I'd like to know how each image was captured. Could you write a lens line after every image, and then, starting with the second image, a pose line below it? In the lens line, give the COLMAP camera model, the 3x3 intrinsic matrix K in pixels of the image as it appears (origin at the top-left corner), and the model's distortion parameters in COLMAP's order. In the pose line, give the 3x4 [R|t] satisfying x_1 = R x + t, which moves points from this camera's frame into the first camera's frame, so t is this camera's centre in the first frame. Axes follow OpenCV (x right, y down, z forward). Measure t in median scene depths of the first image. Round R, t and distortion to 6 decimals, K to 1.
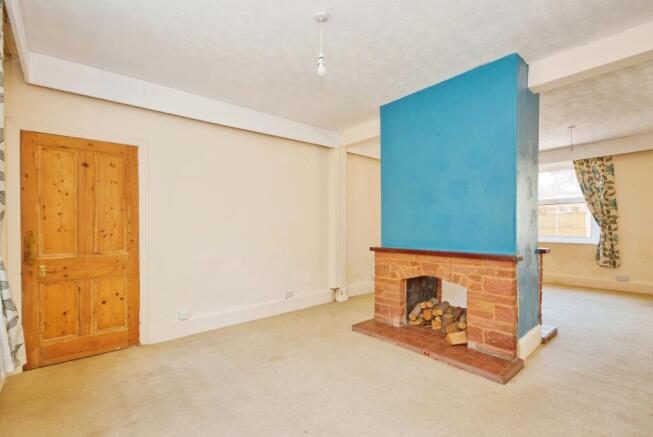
lens RADIAL K [[299.4, 0, 328.4], [0, 299.4, 225.3], [0, 0, 1]] dist [0.002876, -0.000442]
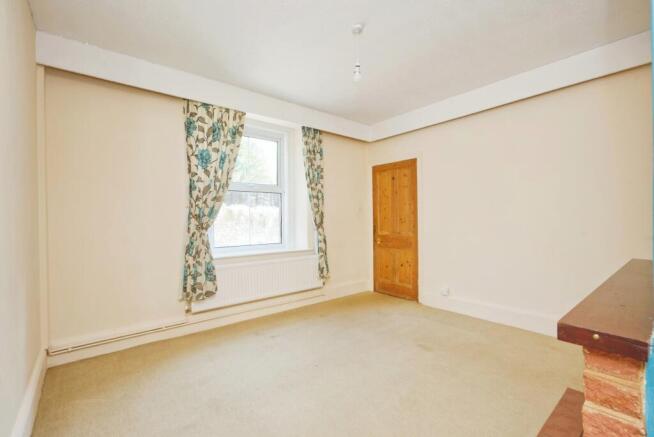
lens RADIAL K [[299.9, 0, 328.3], [0, 299.9, 213.9], [0, 0, 1]] dist [0.002876, -0.000442]
pose [[-0.026052, -0.002116, -0.999658, 0.785158], [0.015786, 0.999872, -0.002528, -0.008941], [0.999536, -0.015847, -0.026015, 0.650882]]
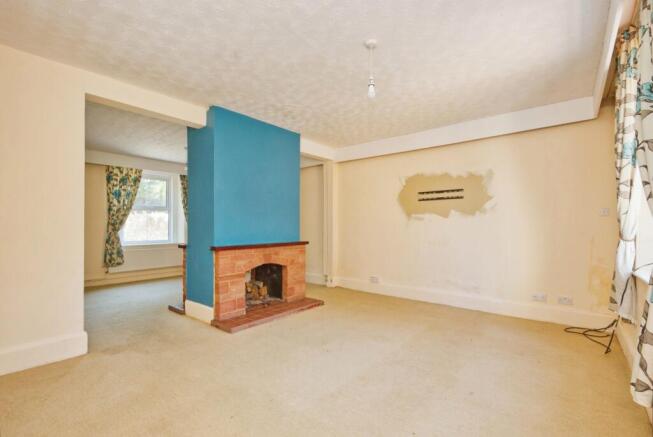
lens RADIAL K [[299.4, 0, 327.7], [0, 299.4, 222.8], [0, 0, 1]] dist [0.002876, -0.000442]
pose [[0.167712, 0.003446, -0.985830, 1.968034], [-0.002049, 0.999993, 0.003147, -0.028955], [0.985834, 0.001492, 0.167718, 1.246120]]
